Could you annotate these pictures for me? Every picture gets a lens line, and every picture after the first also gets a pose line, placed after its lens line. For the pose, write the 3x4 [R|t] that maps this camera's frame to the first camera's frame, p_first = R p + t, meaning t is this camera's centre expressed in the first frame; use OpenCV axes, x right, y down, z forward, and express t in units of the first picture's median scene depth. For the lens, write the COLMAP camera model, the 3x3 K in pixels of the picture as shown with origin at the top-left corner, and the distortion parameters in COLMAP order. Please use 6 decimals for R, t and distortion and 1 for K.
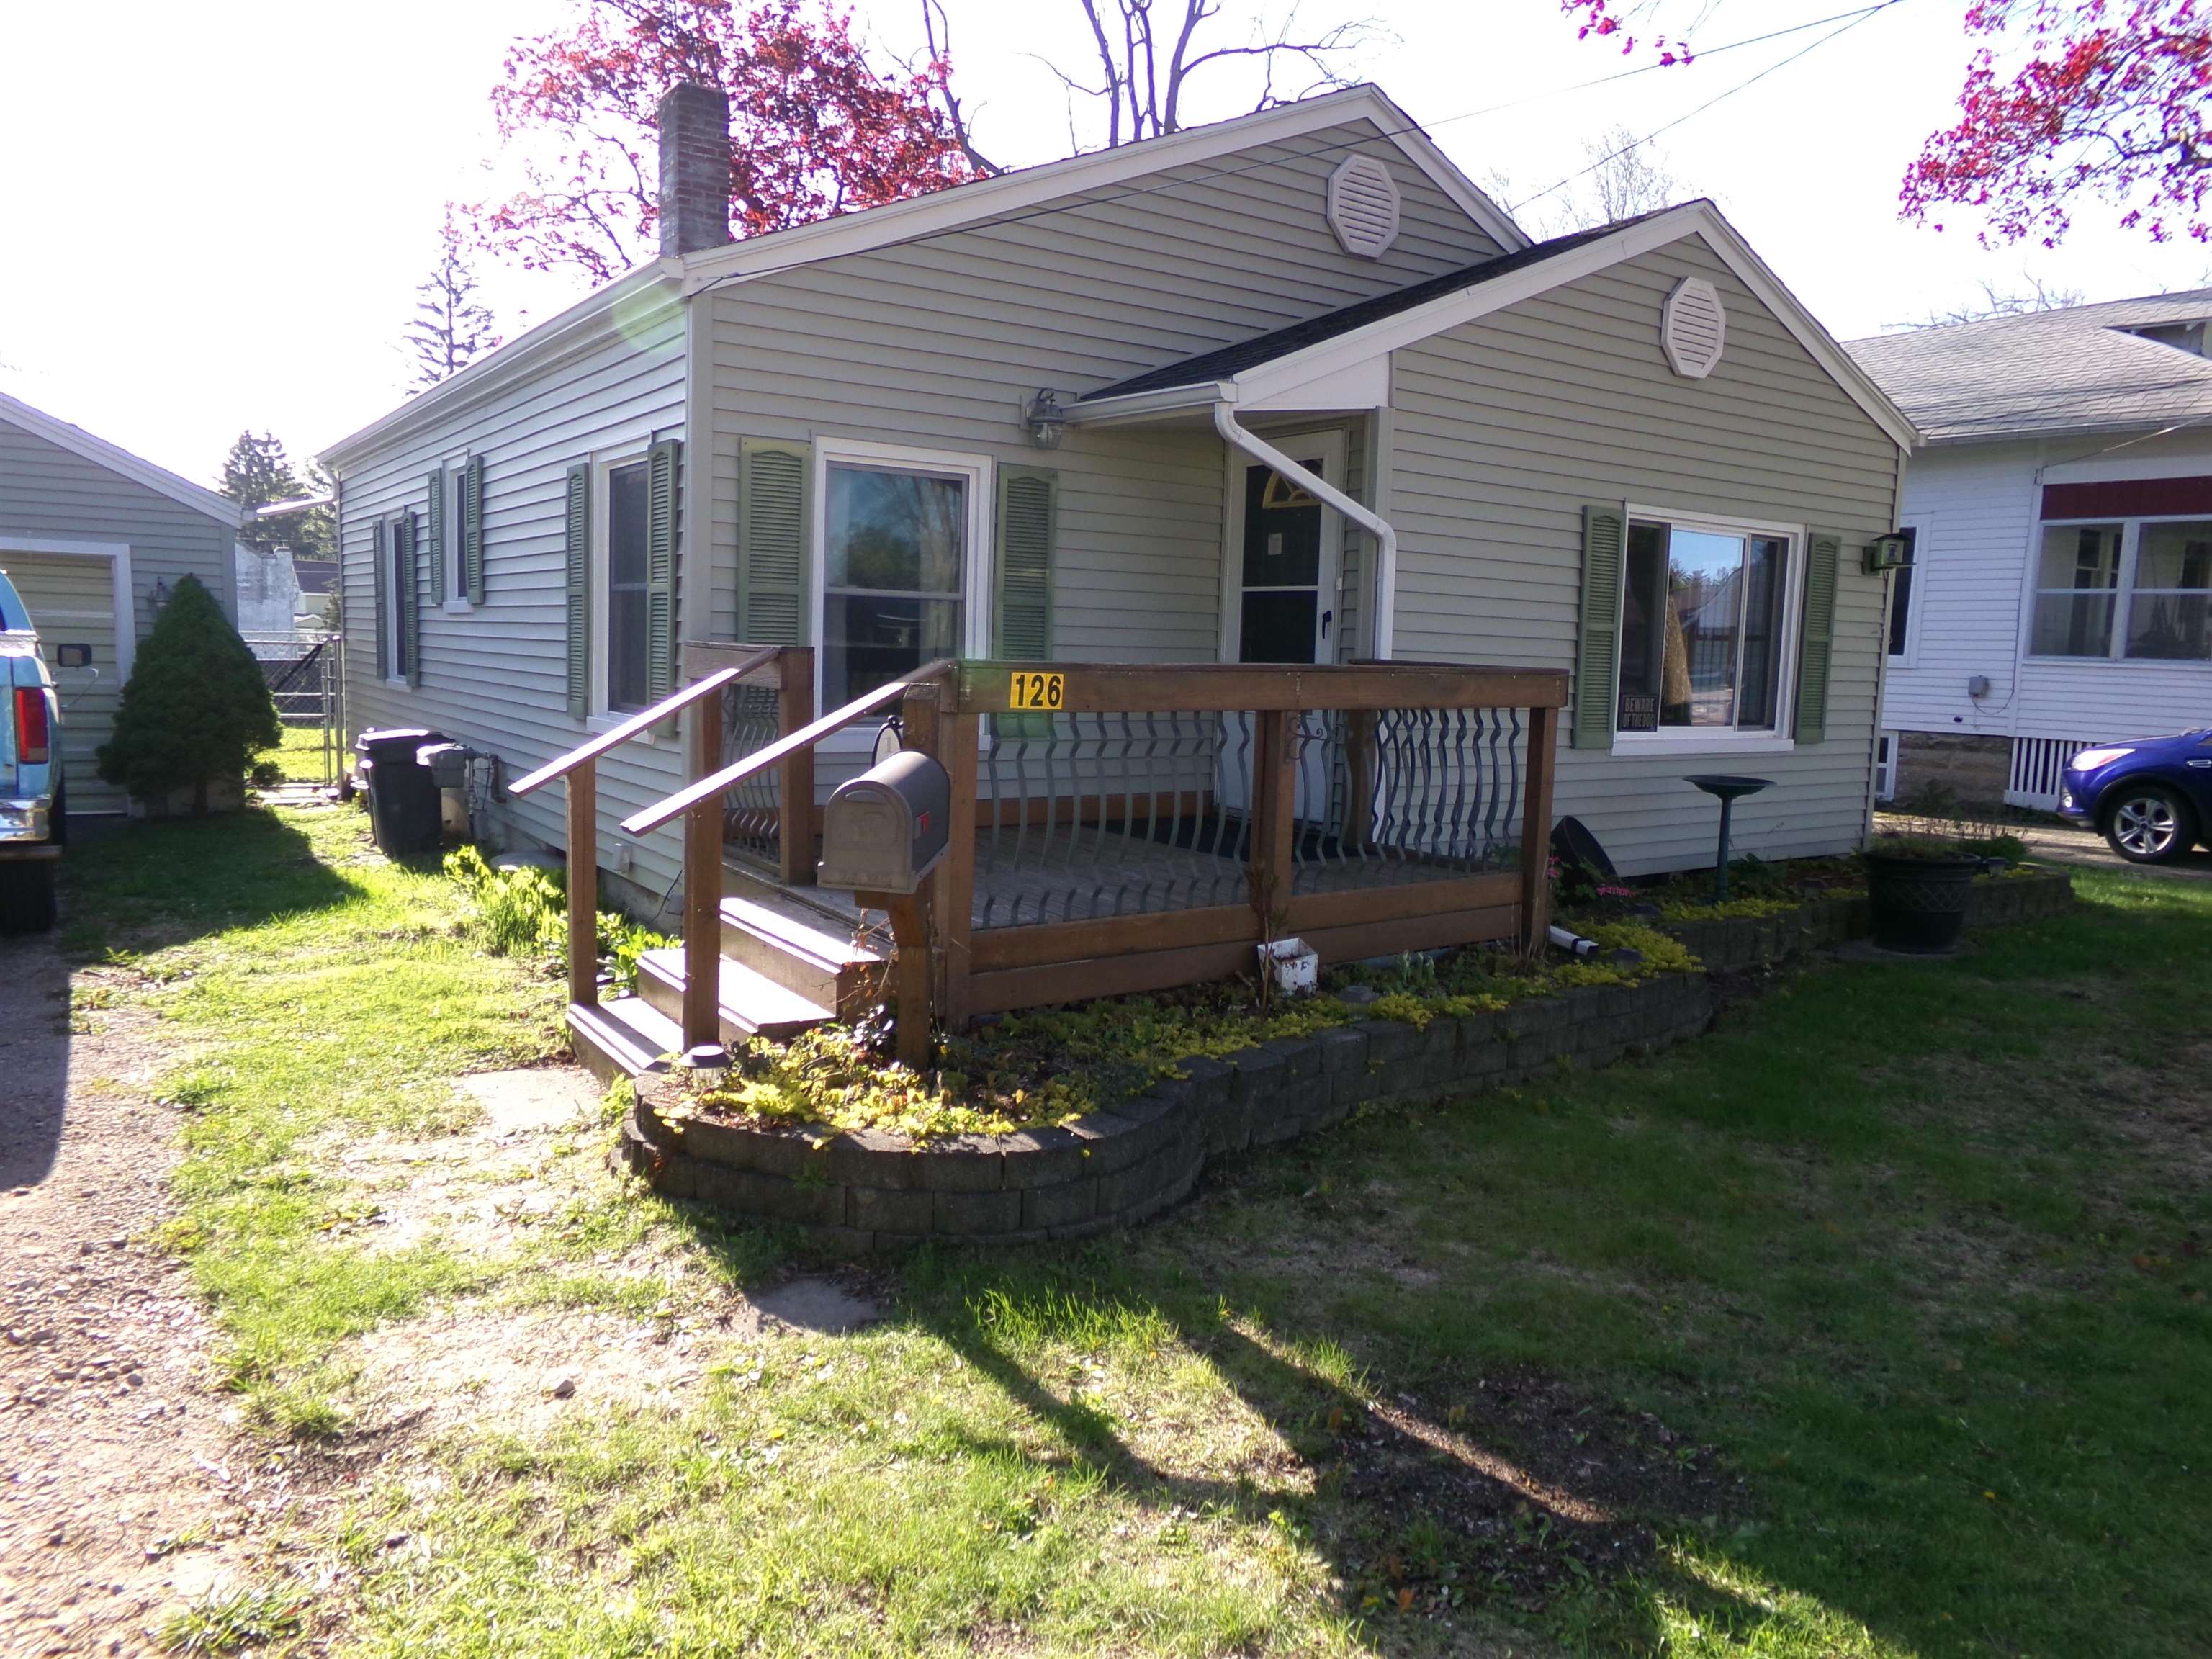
lens RADIAL K [[1516.0, 0, 1109.8], [0, 1516.0, 820.8], [0, 0, 1]] dist [-0.071130, 0.110321]
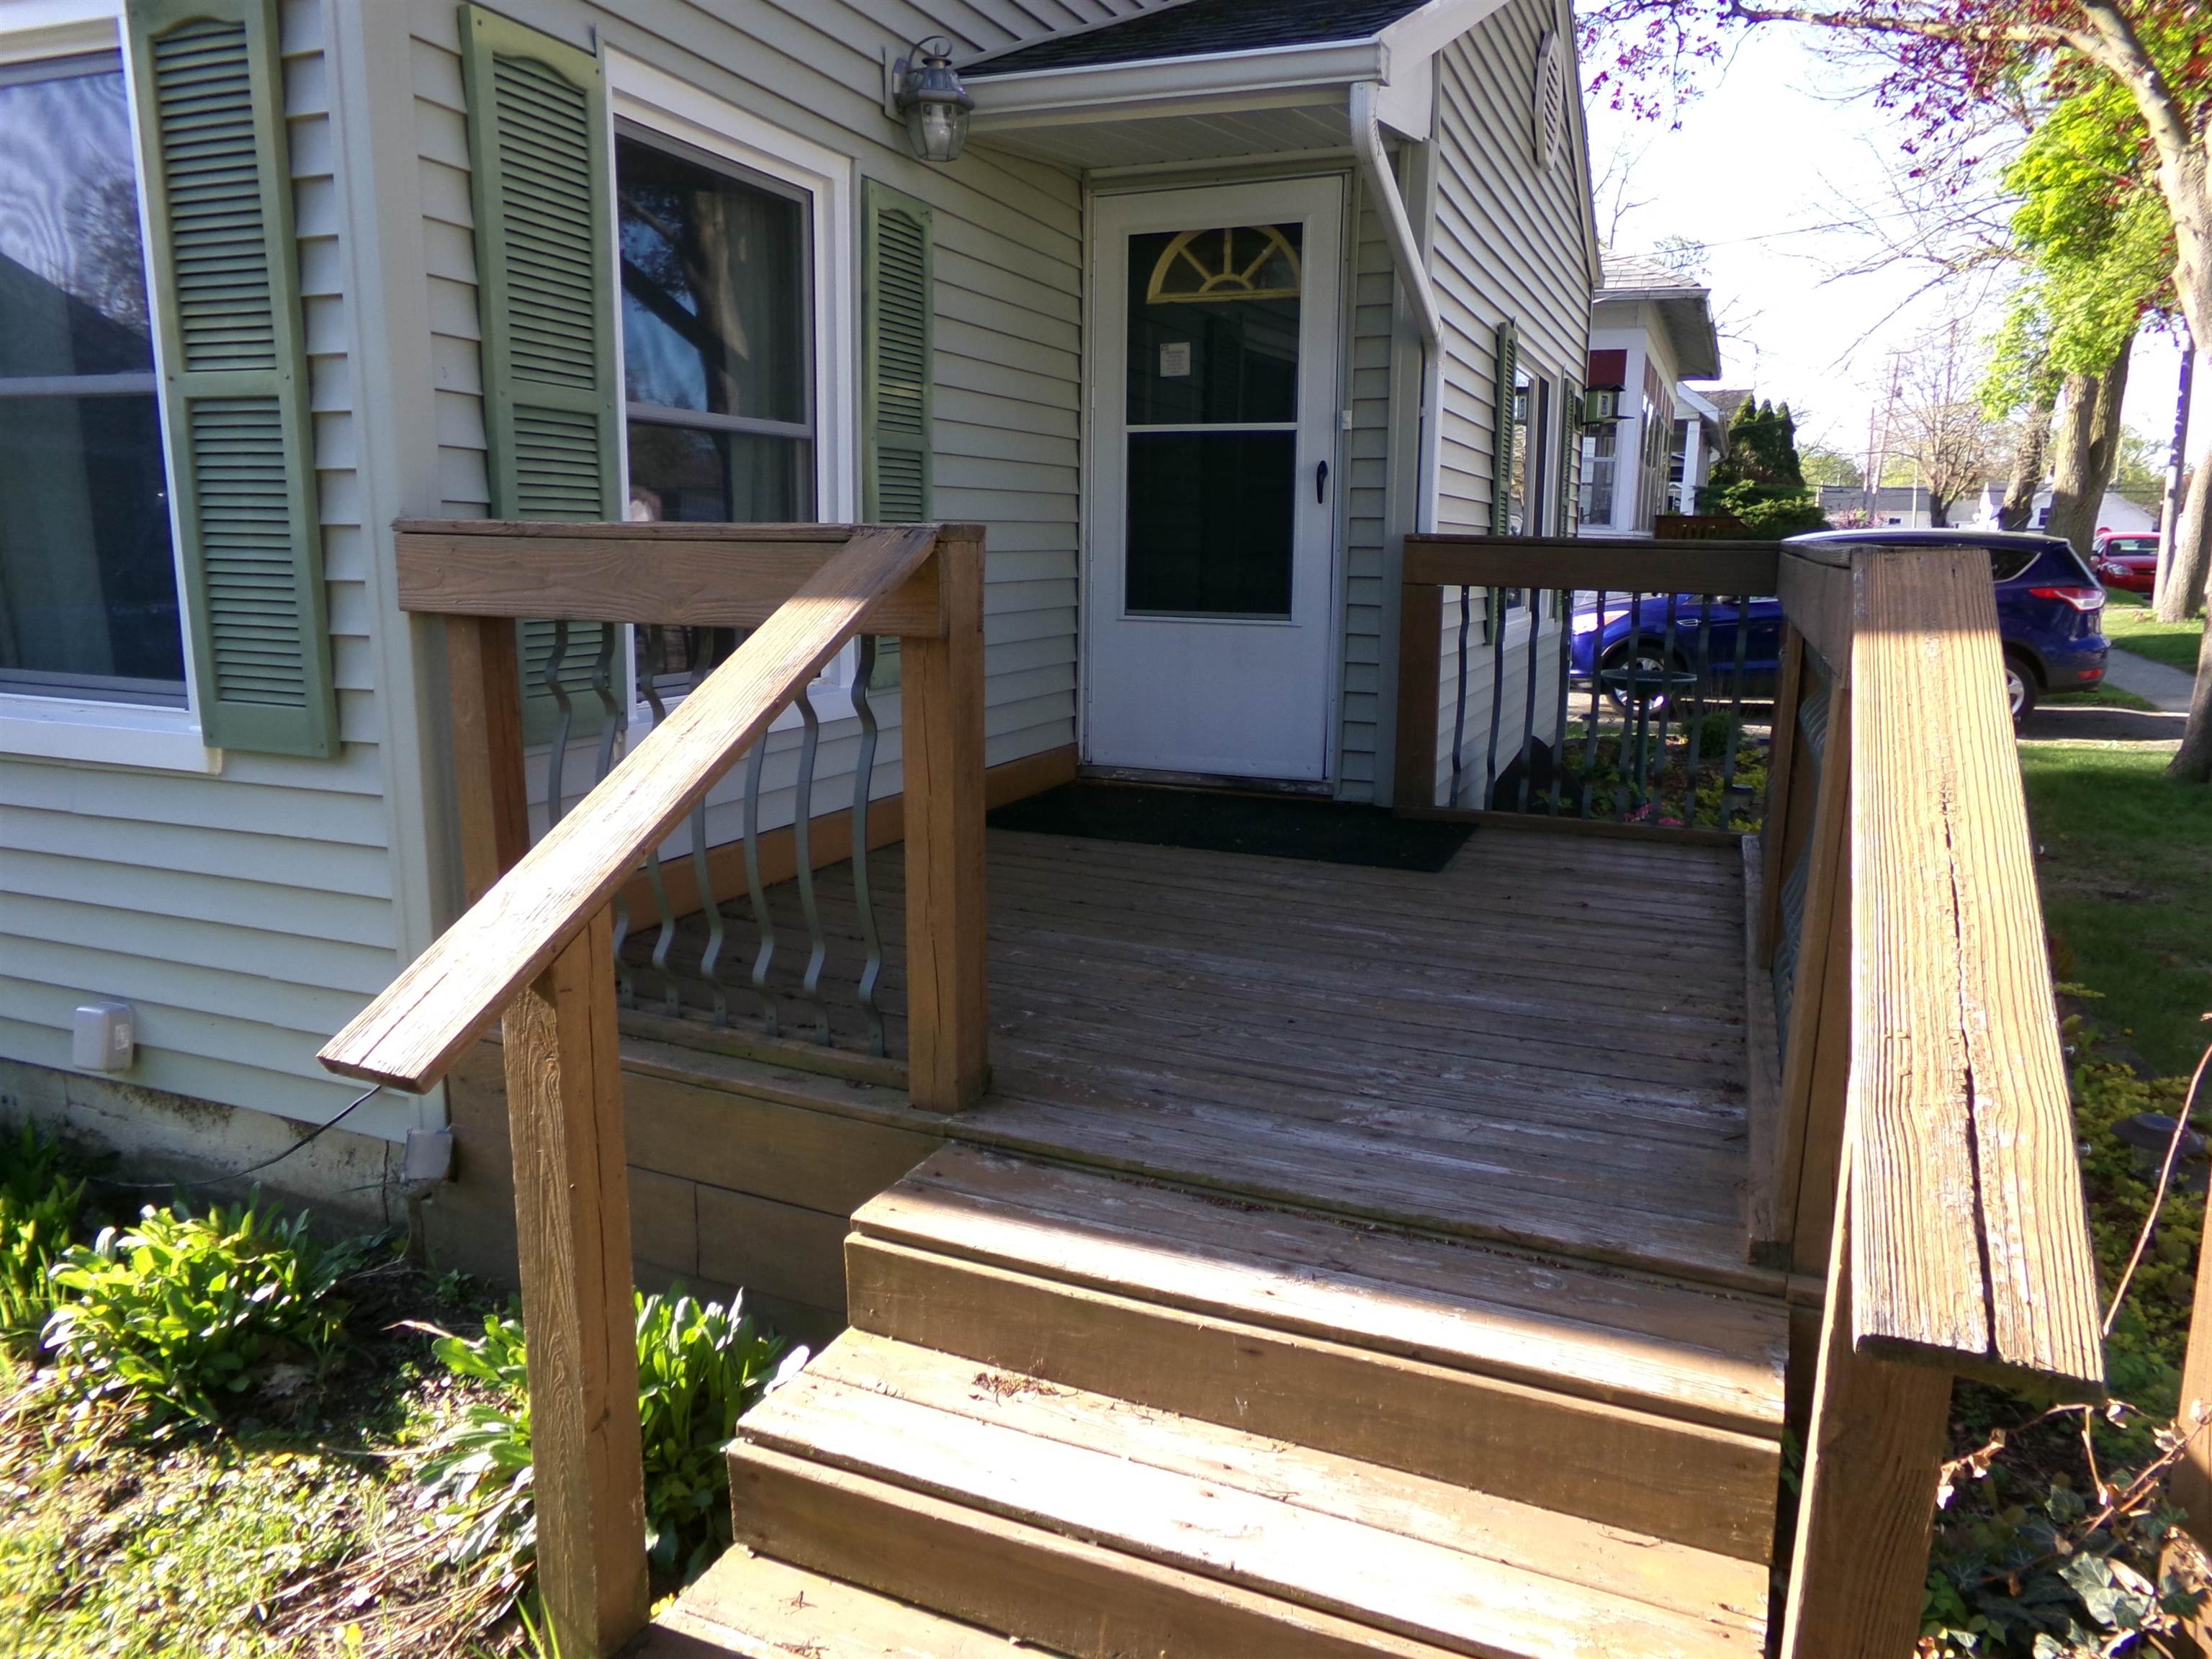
lens RADIAL K [[1478.6, 0, 1100.8], [0, 1478.6, 798.6], [0, 0, 1]] dist [0.002577, 0.101487]
pose [[0.850860, -0.114008, 0.512873, -0.301256], [0.075872, 0.992603, 0.094775, -0.062513], [-0.519884, -0.041727, 0.853217, 0.505649]]
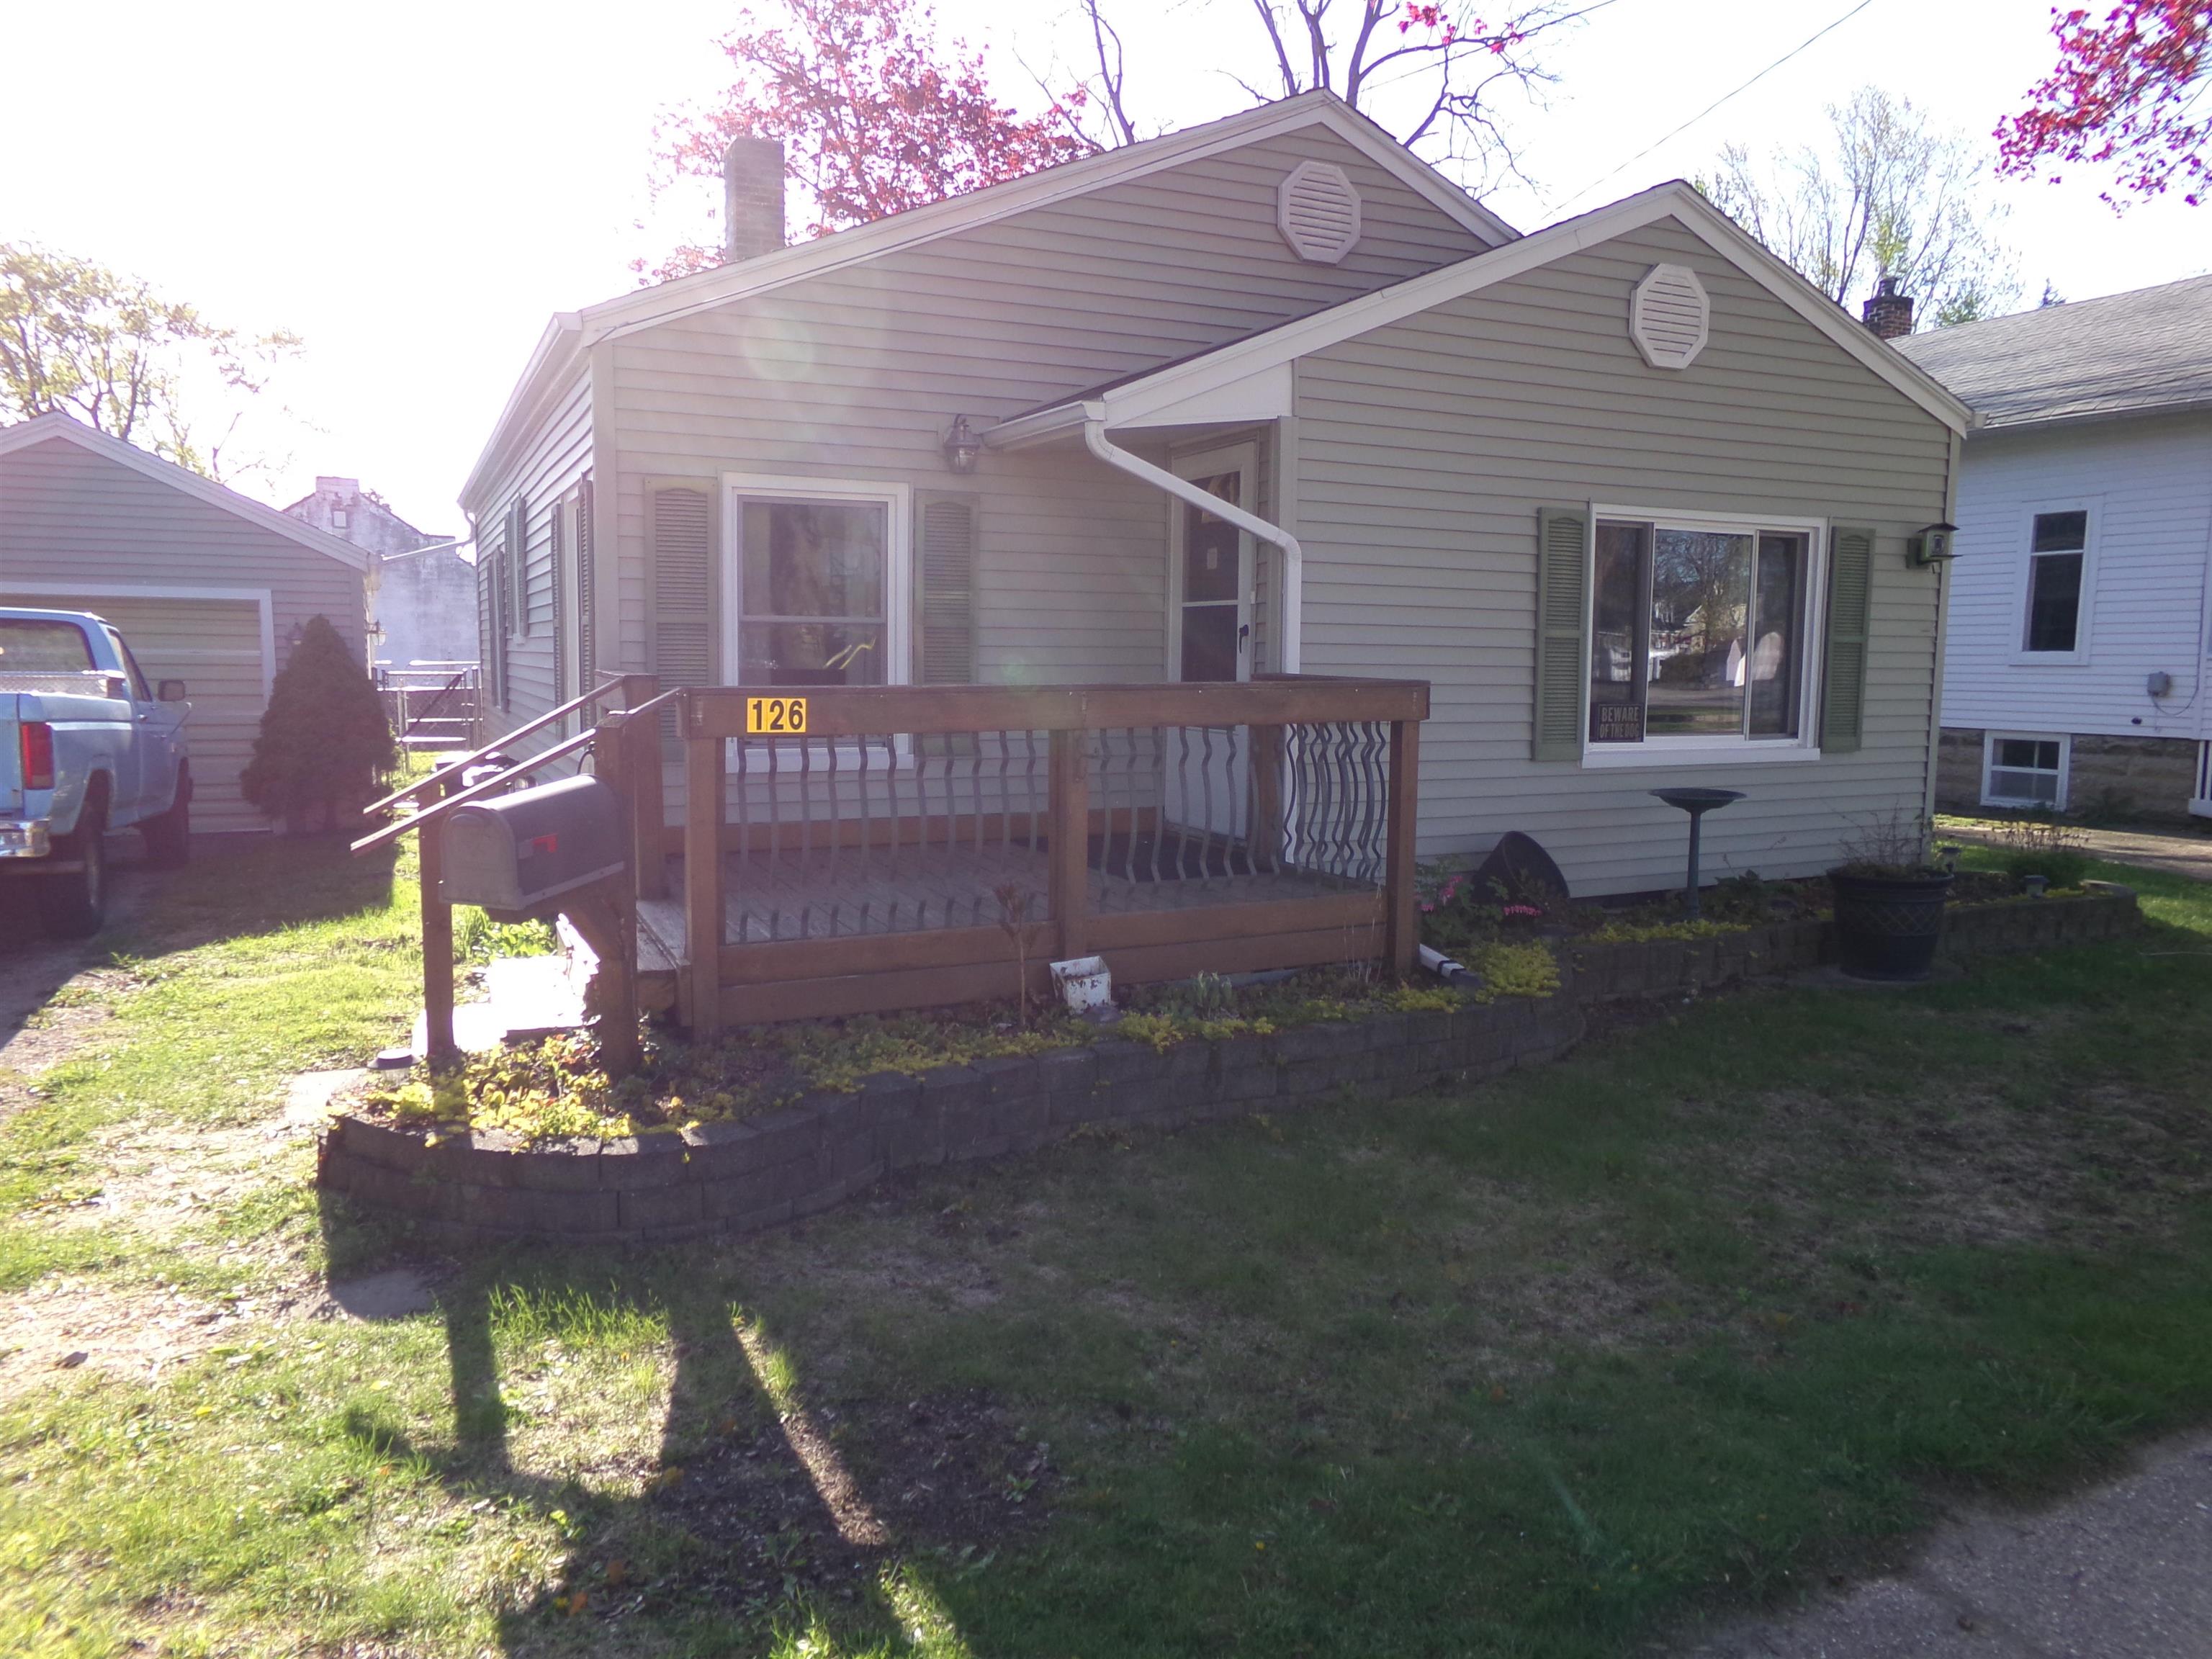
lens RADIAL K [[1516.0, 0, 1109.8], [0, 1516.0, 820.8], [0, 0, 1]] dist [-0.071130, 0.110321]
pose [[0.986285, -0.003165, -0.165021, 0.228267], [0.001870, 0.999966, -0.008003, -0.003137], [0.165041, 0.007585, 0.986258, 0.011067]]
